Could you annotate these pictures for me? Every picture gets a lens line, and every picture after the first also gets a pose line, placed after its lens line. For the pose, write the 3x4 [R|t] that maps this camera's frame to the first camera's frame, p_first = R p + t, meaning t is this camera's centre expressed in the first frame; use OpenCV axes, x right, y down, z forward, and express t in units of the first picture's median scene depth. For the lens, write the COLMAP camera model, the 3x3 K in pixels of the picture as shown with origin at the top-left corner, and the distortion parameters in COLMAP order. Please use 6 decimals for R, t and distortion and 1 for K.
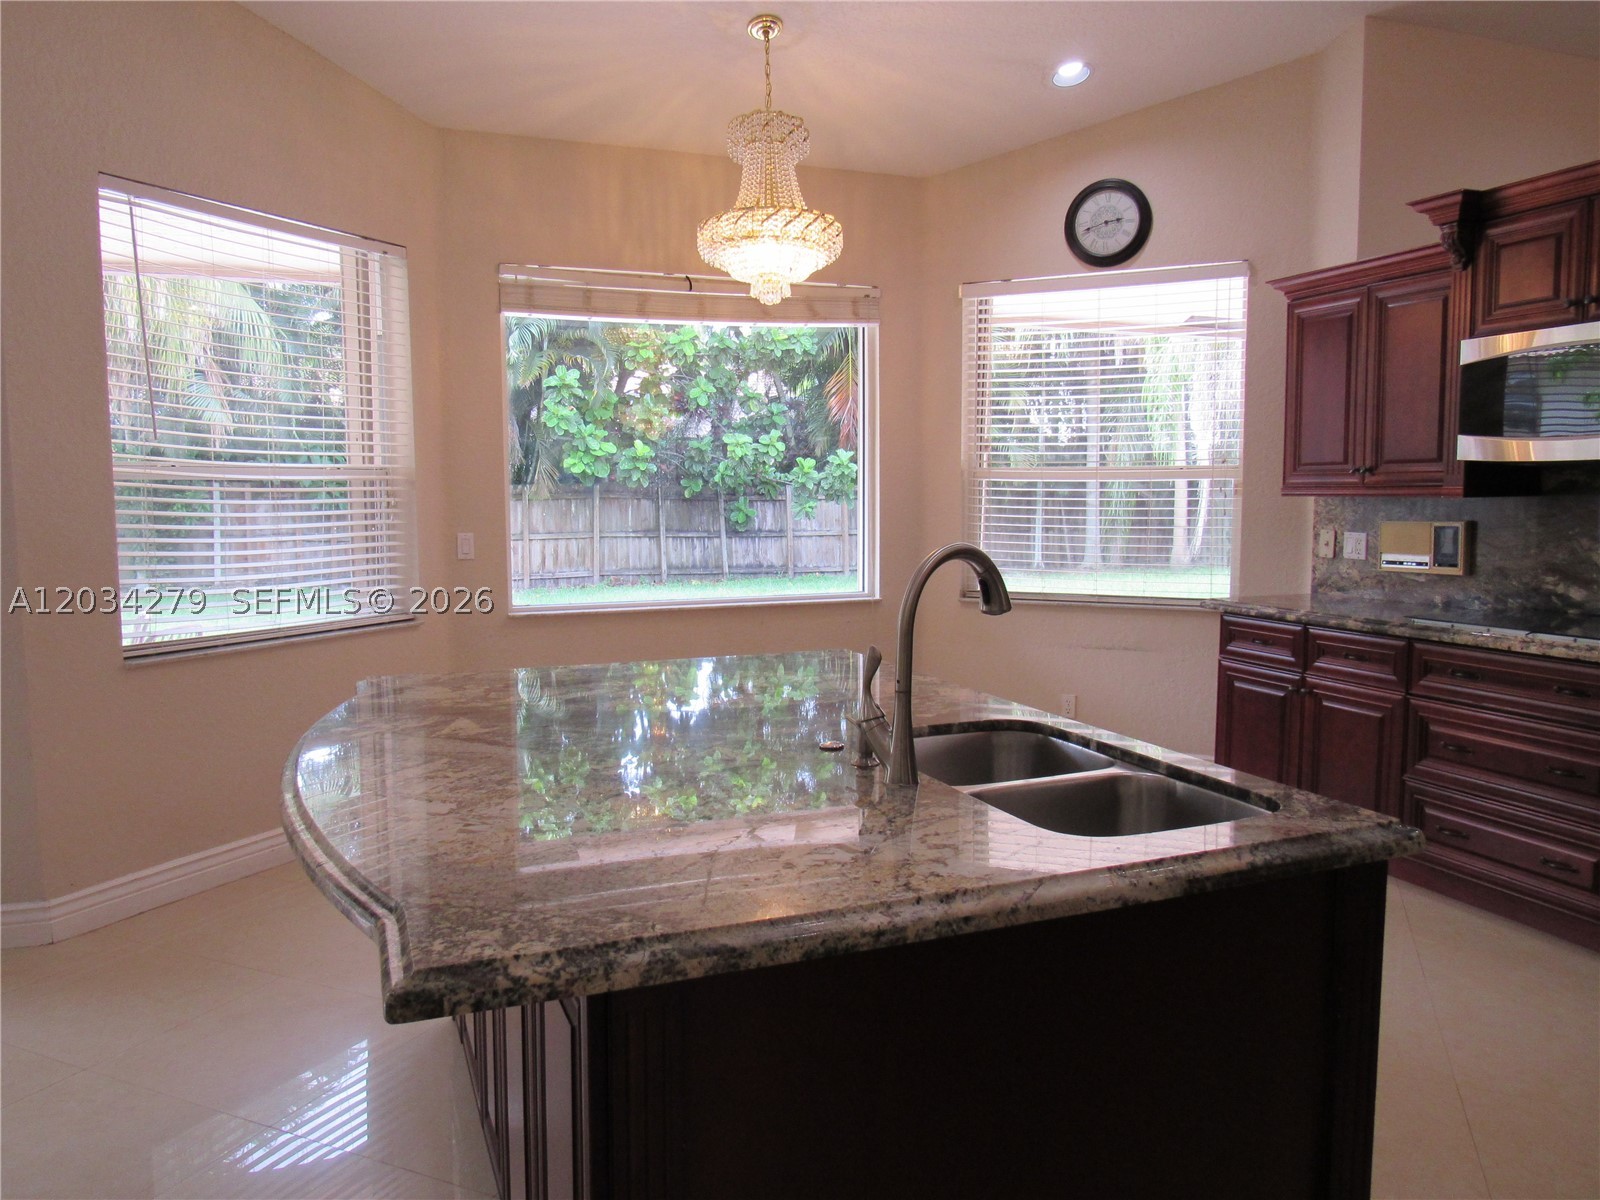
lens RADIAL K [[1117.0, 0, 800.0], [0, 1117.0, 600.0], [0, 0, 1]] dist [-0.038962, 0.005627]
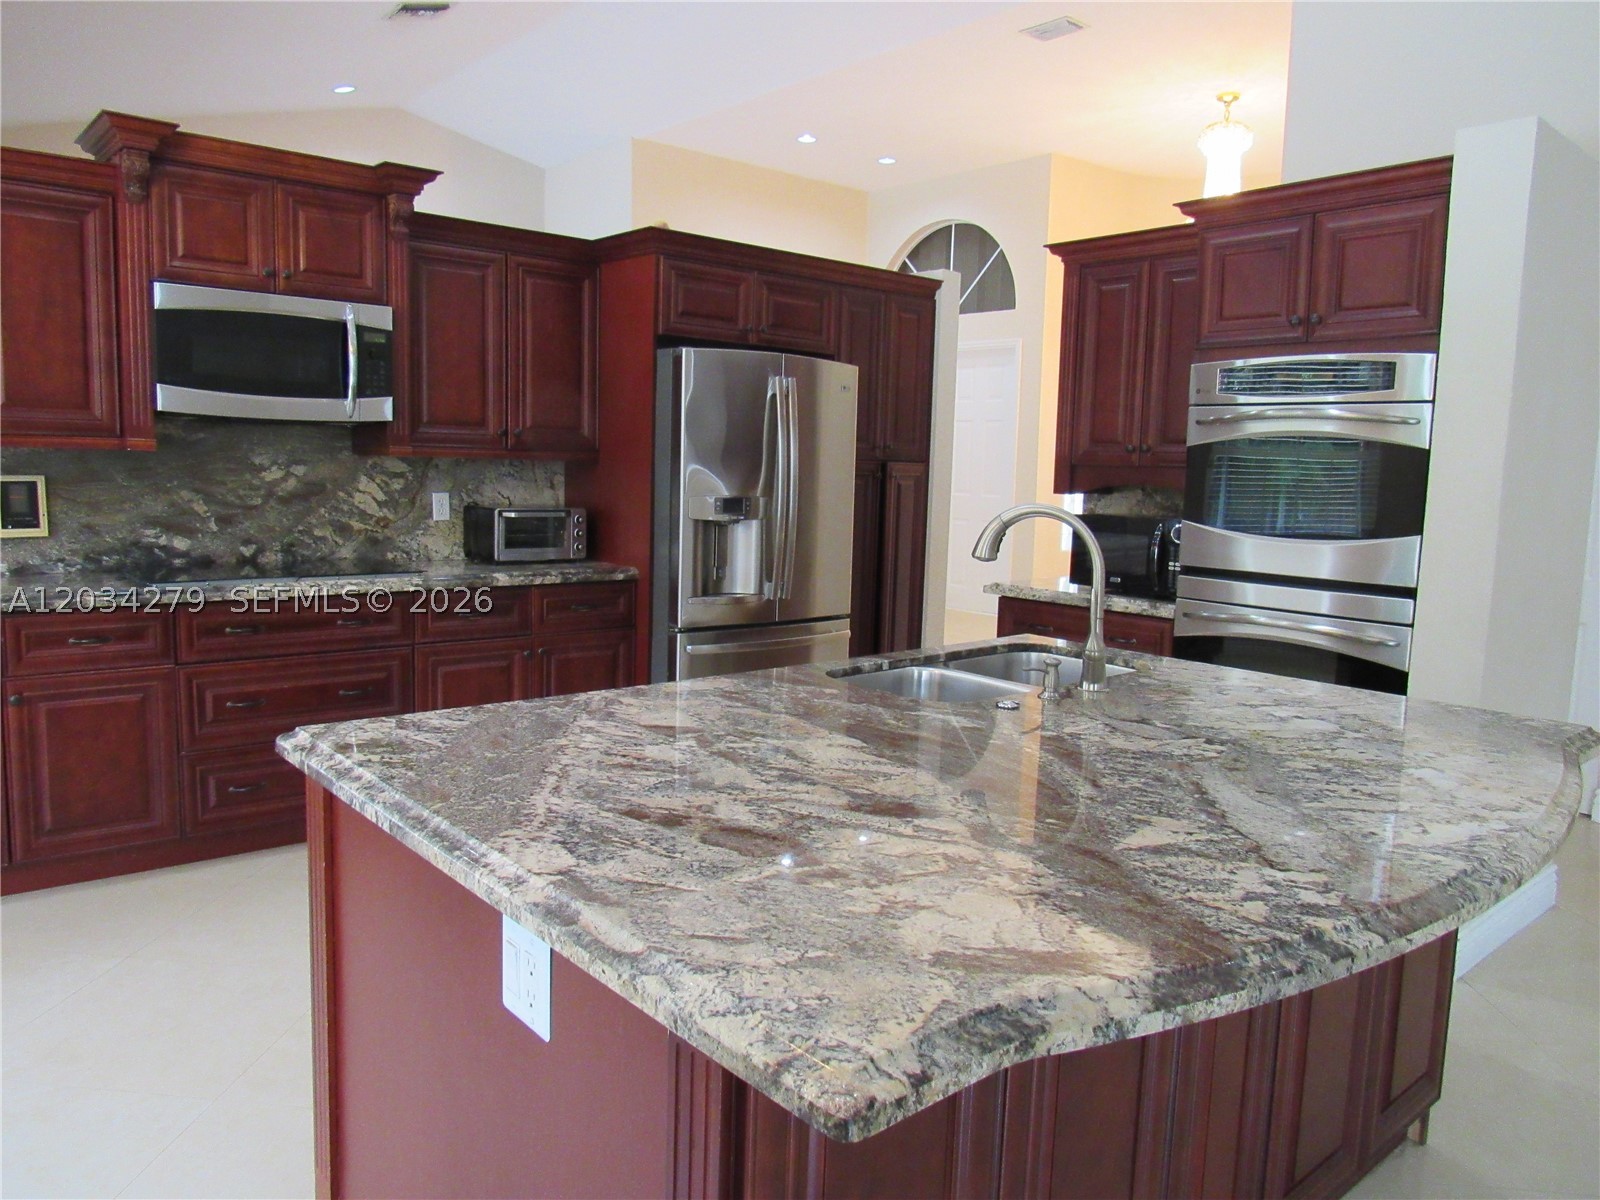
lens RADIAL K [[1113.6, 0, 800.0], [0, 1113.6, 600.0], [0, 0, 1]] dist [-0.047369, 0.005913]
pose [[-0.320450, -0.118279, 0.939852, -0.428733], [0.060622, 0.987579, 0.144955, -0.063120], [-0.945324, 0.103427, -0.309300, 0.714361]]
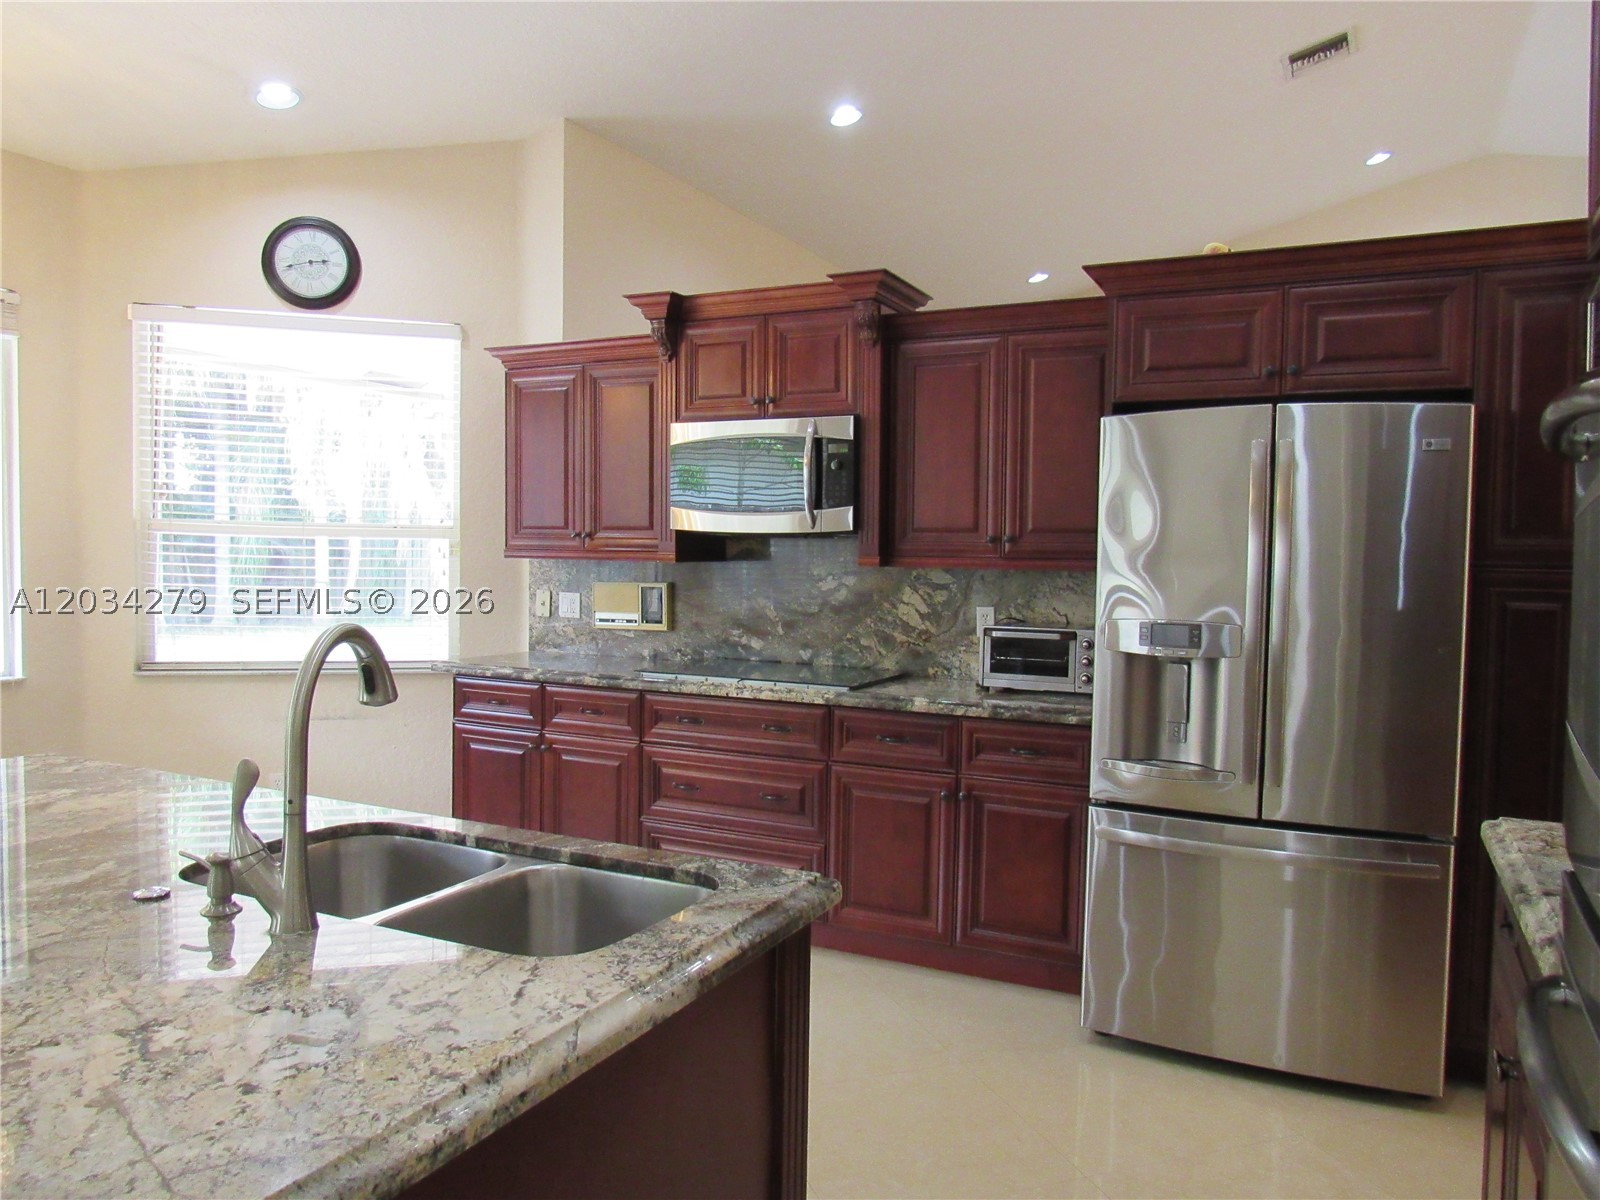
lens RADIAL K [[1113.6, 0, 800.0], [0, 1113.6, 600.0], [0, 0, 1]] dist [-0.047369, 0.005913]
pose [[0.734197, -0.010114, 0.678861, -0.070608], [0.043243, 0.998555, -0.031890, -0.011649], [-0.677557, 0.052770, 0.733574, 0.073920]]
